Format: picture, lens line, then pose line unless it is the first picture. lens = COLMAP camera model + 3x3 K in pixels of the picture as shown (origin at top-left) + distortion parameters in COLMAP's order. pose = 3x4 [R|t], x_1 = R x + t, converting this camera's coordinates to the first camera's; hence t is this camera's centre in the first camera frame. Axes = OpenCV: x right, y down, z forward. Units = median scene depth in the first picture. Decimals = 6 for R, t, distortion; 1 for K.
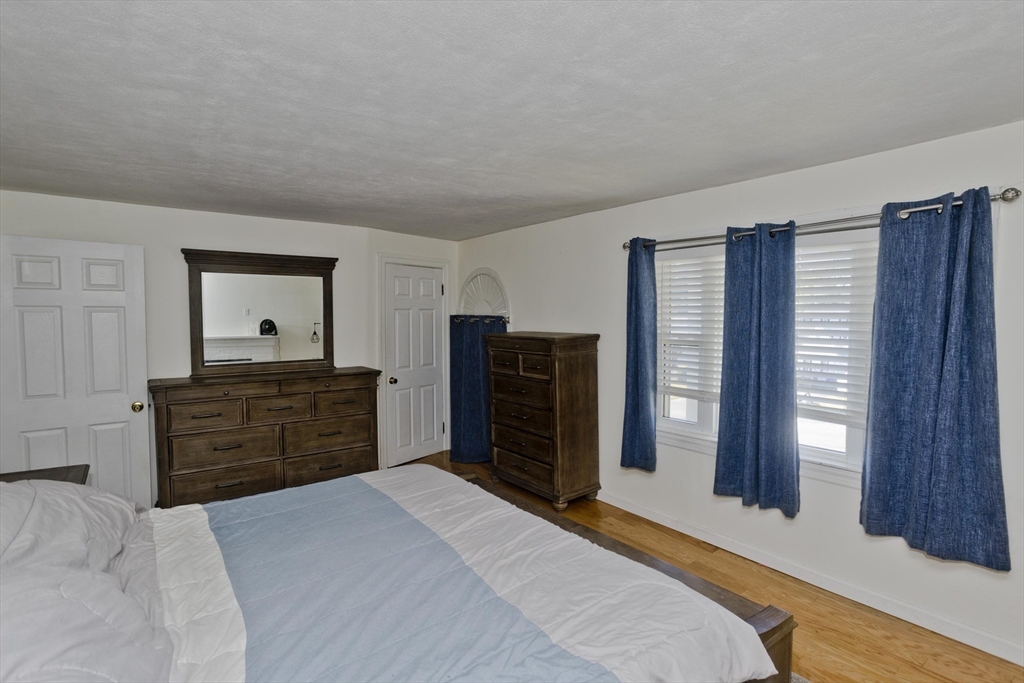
lens RADIAL K [[511.9, 0, 519.0], [0, 511.9, 333.1], [0, 0, 1]] dist [-0.067641, 0.049711]
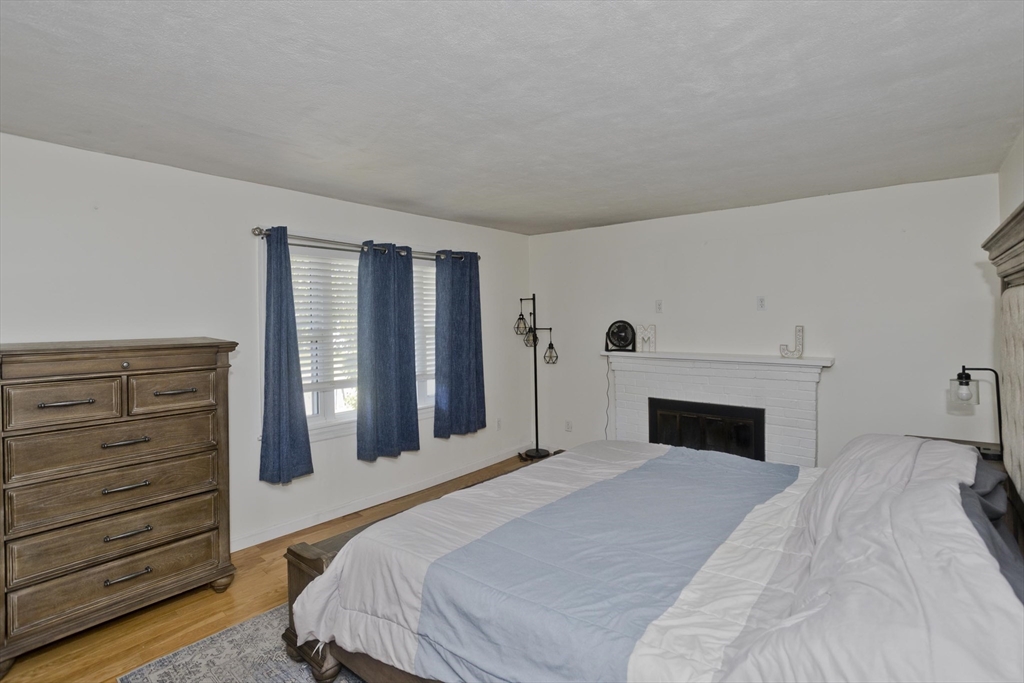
lens RADIAL K [[498.4, 0, 514.3], [0, 498.4, 336.9], [0, 0, 1]] dist [-0.051924, 0.034703]
pose [[-0.225131, -0.034945, 0.973702, -0.670237], [0.044866, 0.997925, 0.046187, -0.012612], [-0.973295, 0.054084, -0.223096, 0.747502]]
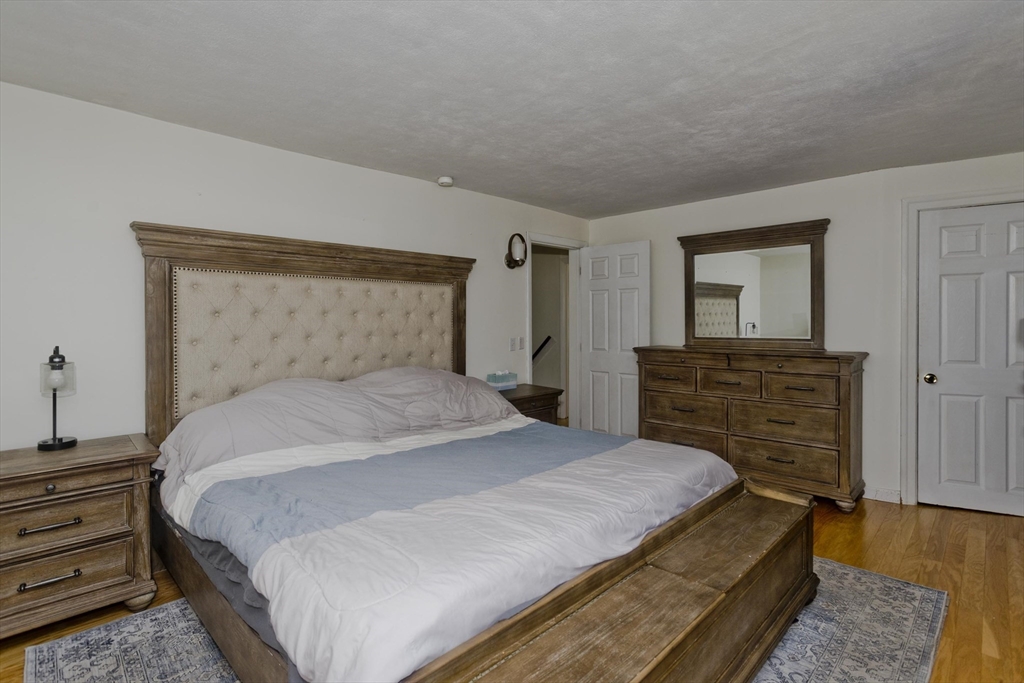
lens RADIAL K [[506.1, 0, 507.0], [0, 506.1, 320.7], [0, 0, 1]] dist [-0.057760, 0.036393]
pose [[0.118704, 0.002001, -0.992928, 0.454218], [-0.027396, 0.999624, -0.001260, 0.040703], [0.992552, 0.027352, 0.118714, 0.450171]]
